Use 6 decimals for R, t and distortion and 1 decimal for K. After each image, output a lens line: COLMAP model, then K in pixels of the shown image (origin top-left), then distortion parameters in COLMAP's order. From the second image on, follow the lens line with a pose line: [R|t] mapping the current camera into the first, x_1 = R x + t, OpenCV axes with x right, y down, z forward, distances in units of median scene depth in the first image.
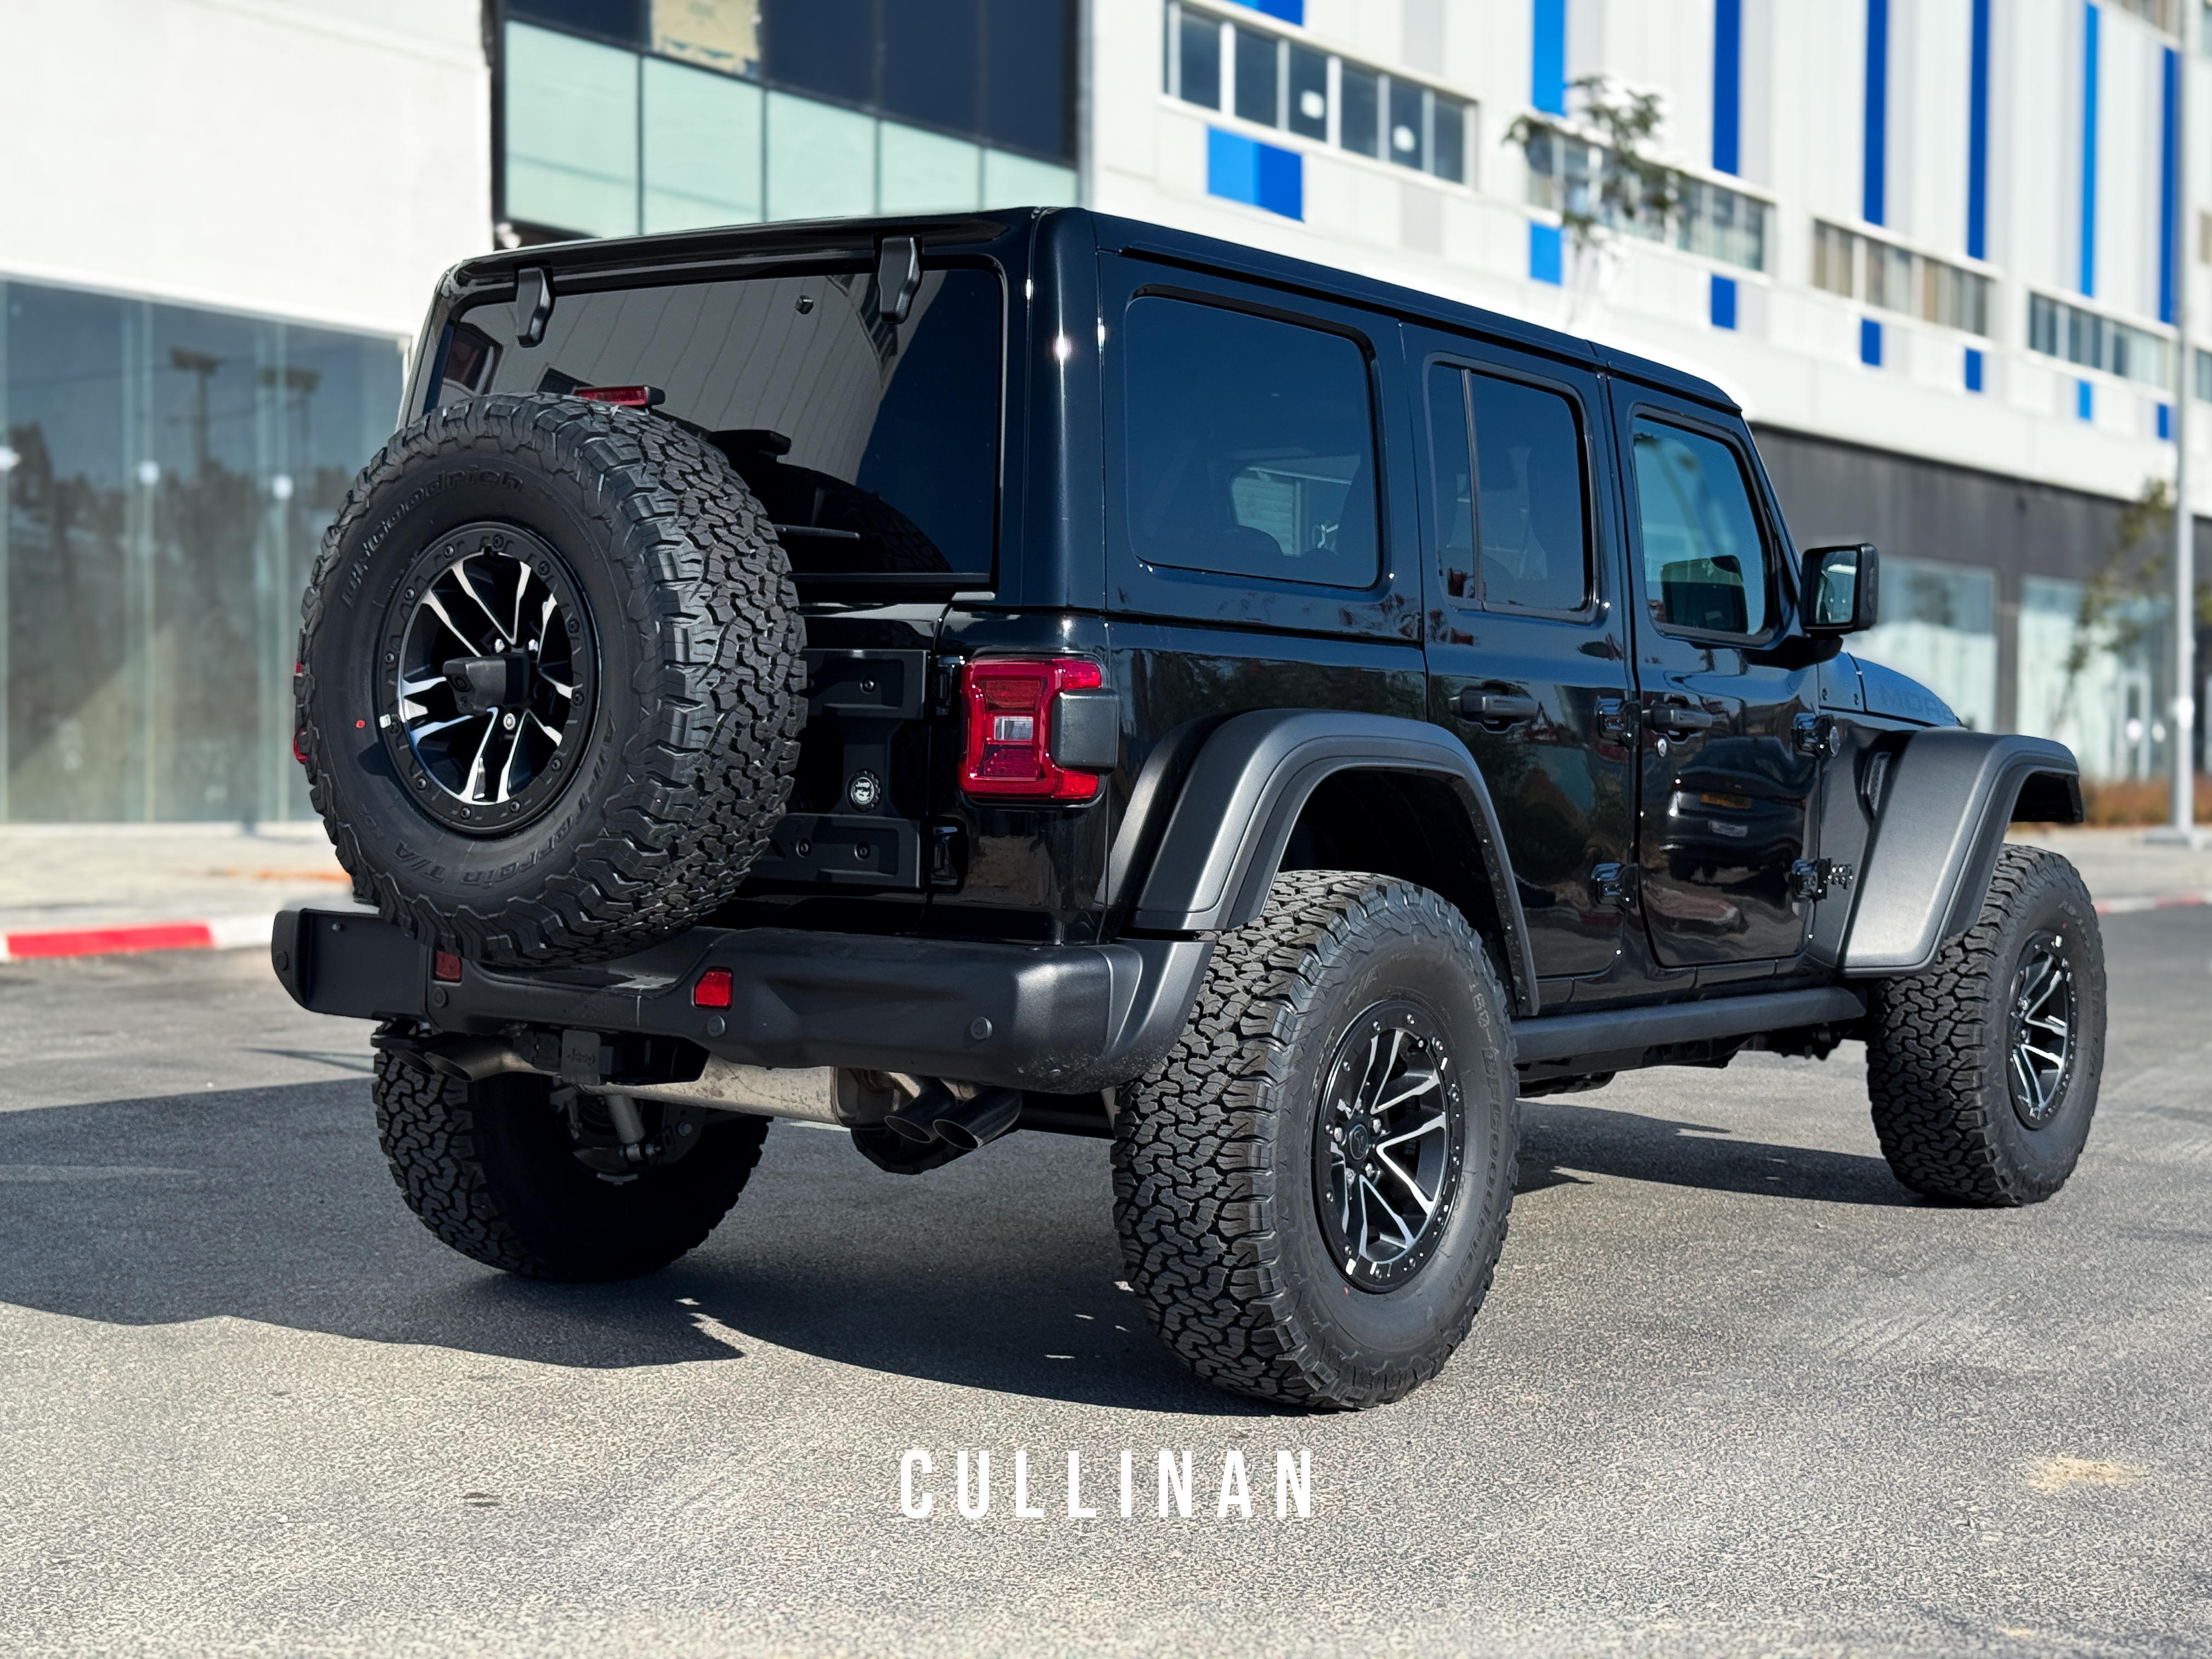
lens RADIAL K [[3104.7, 0, 1106.0], [0, 3104.7, 829.5], [0, 0, 1]] dist [0.093115, -0.016412]
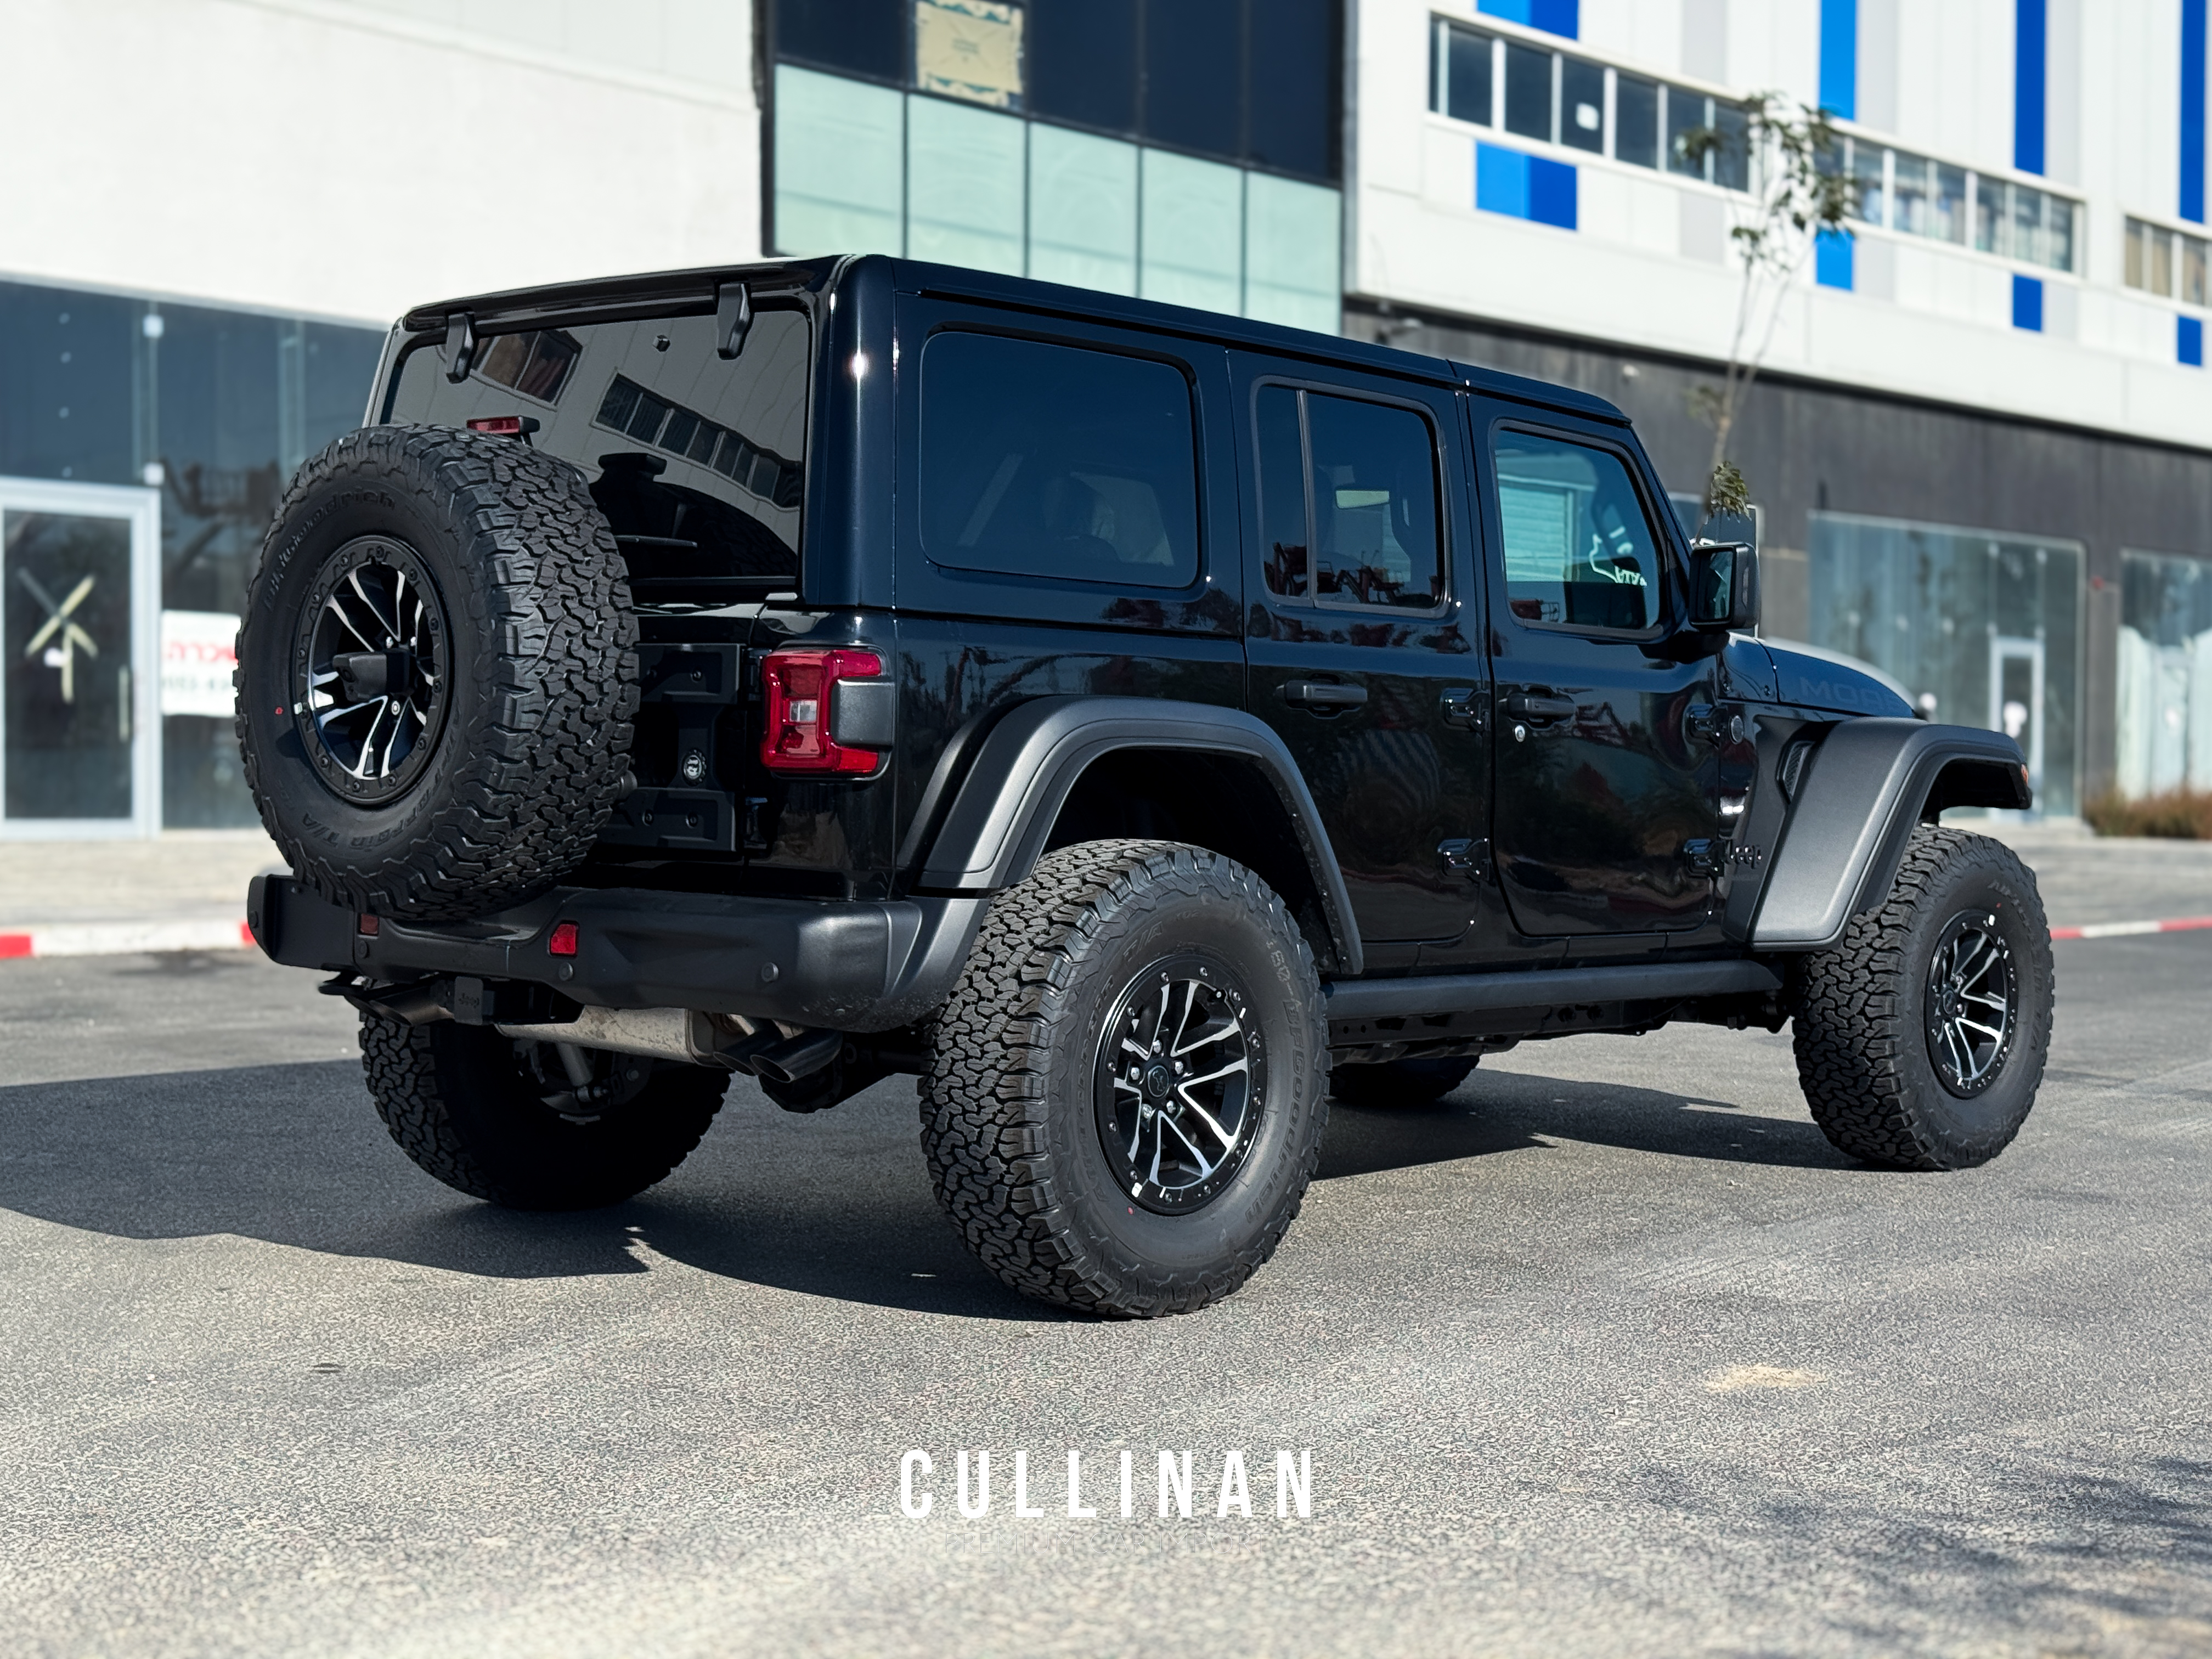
lens RADIAL K [[3073.4, 0, 1106.0], [0, 3073.4, 829.5], [0, 0, 1]] dist [0.185553, -0.492407]
pose [[0.993357, -0.000408, -0.115075, 0.182483], [-0.000039, 0.999992, -0.003880, 0.013434], [0.115076, 0.003859, 0.993349, -0.101967]]
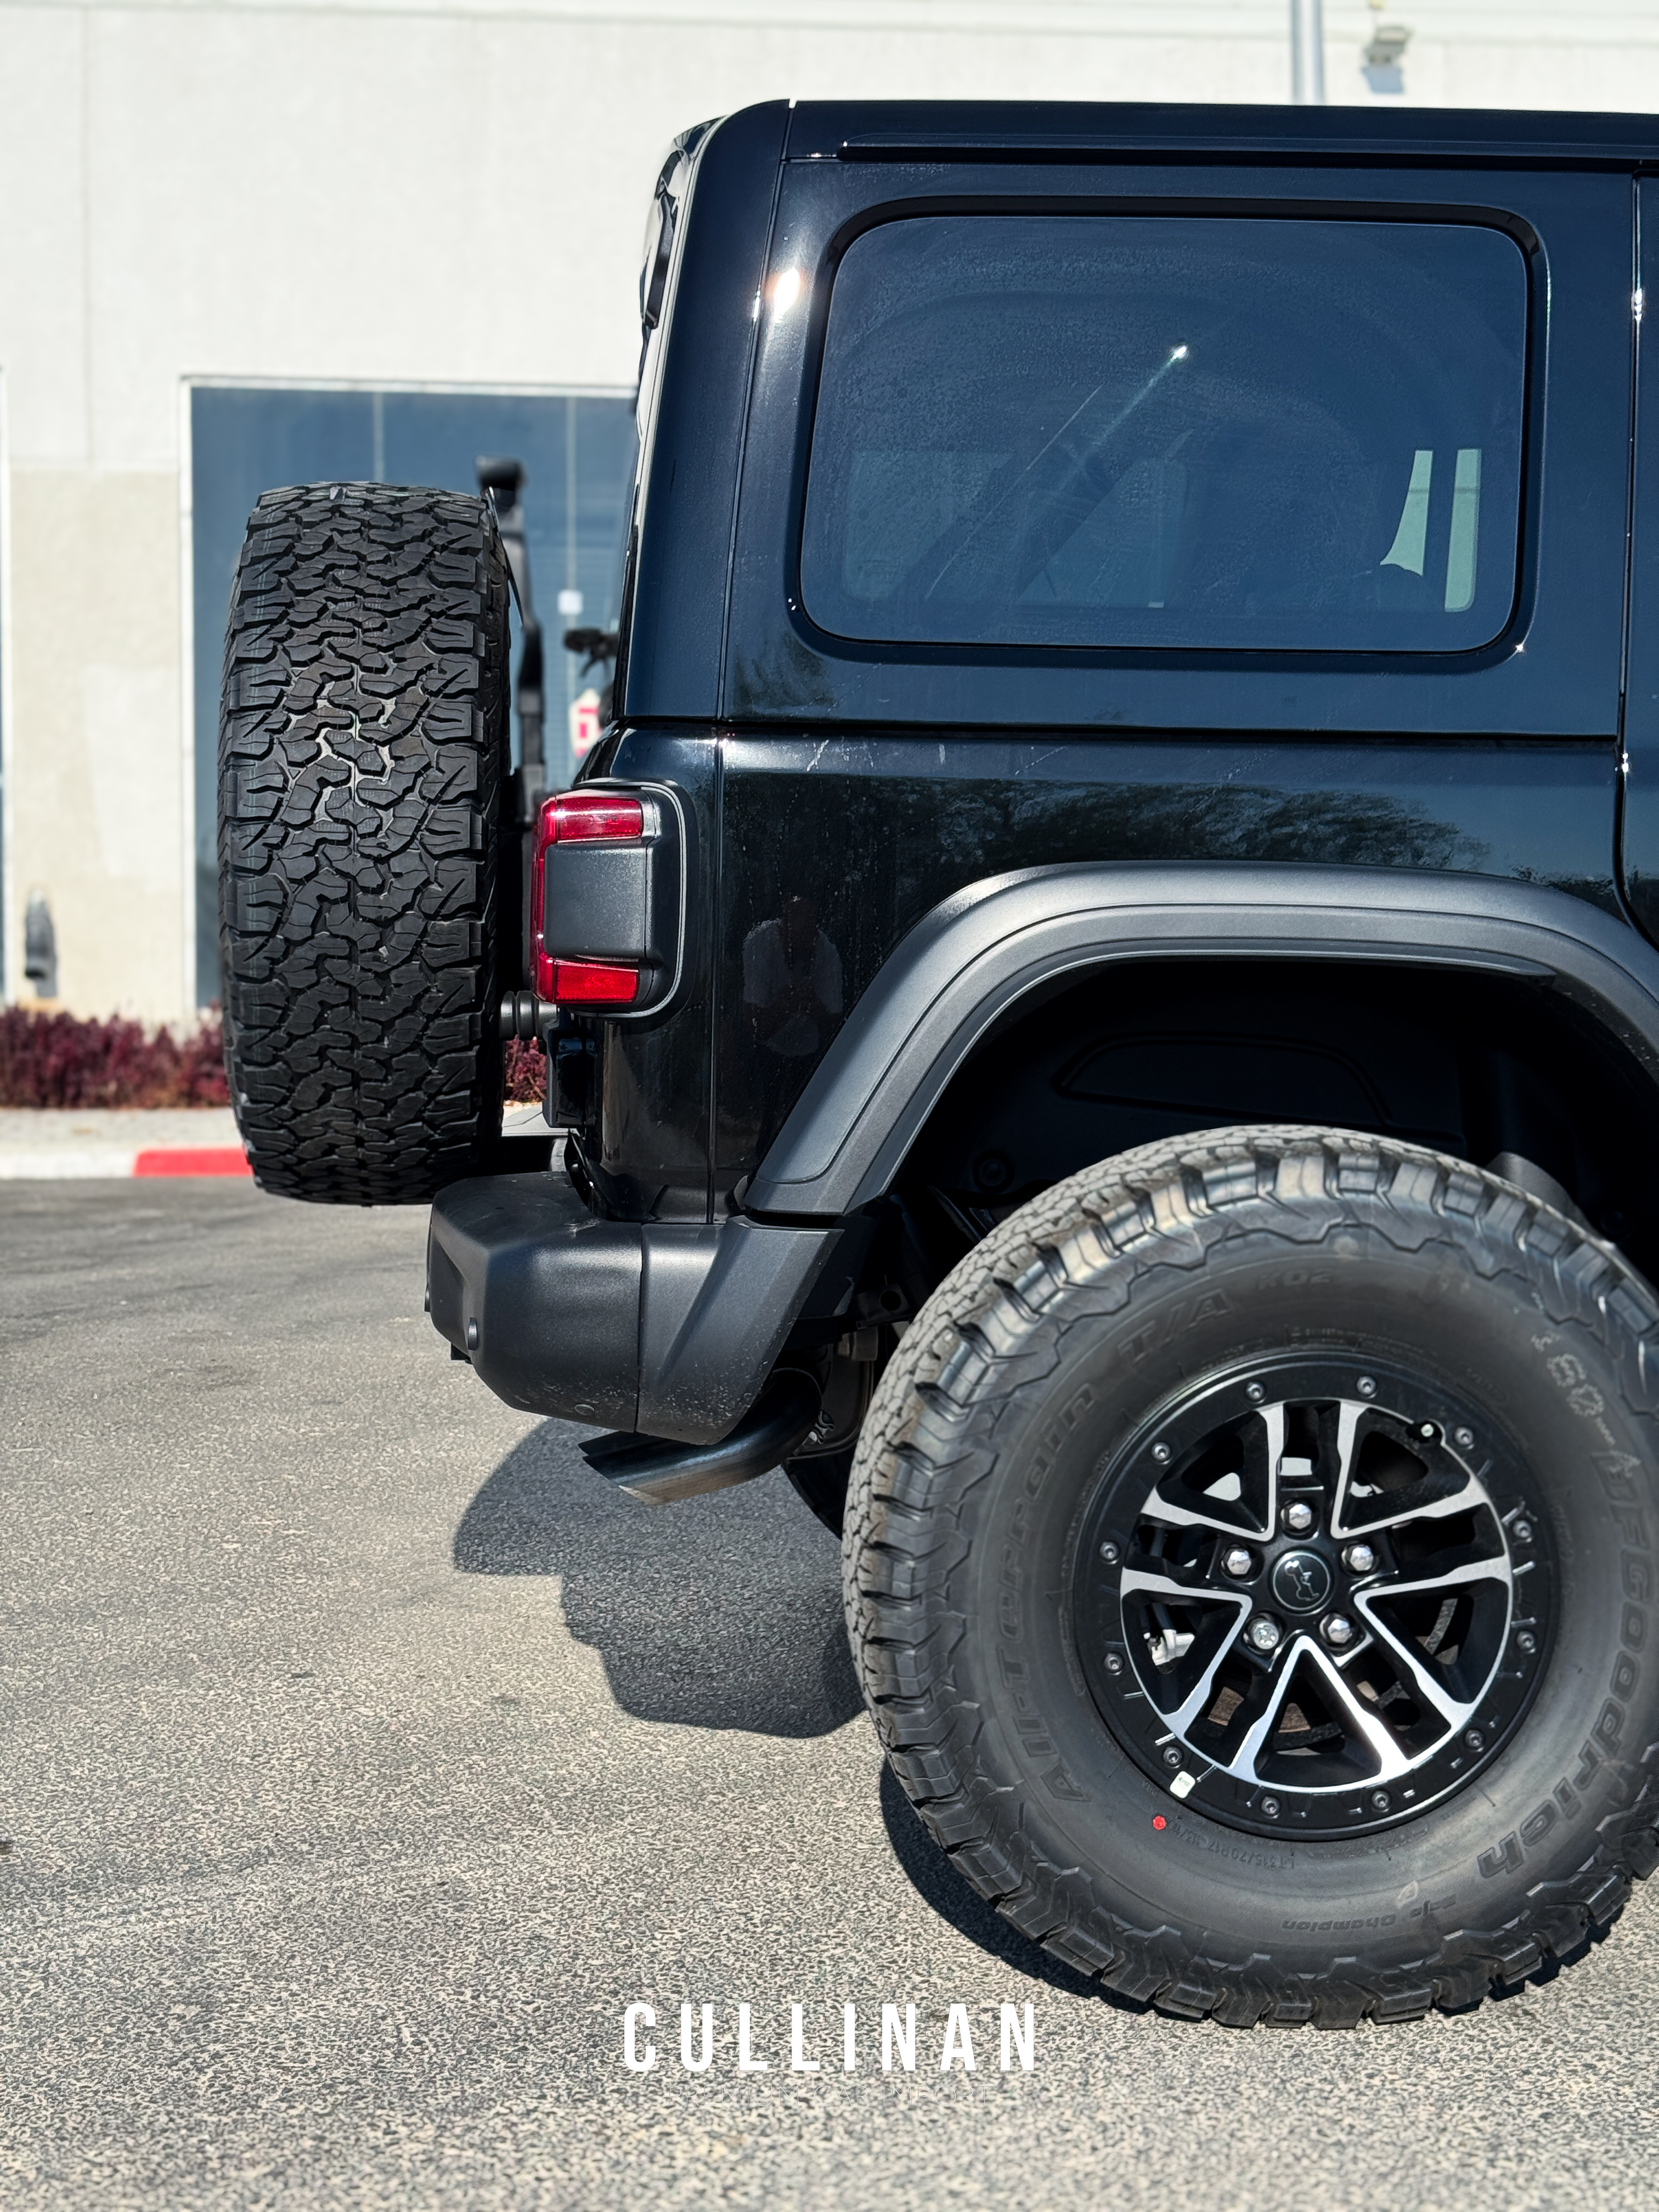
lens RADIAL K [[3104.7, 0, 829.5], [0, 3104.7, 1106.0], [0, 0, 1]] dist [0.093115, -0.016412]
pose [[0.644419, 0.038121, -0.763722, 0.457352], [-0.012652, 0.999151, 0.039197, -0.012665], [0.764568, -0.015597, 0.644354, 0.522262]]
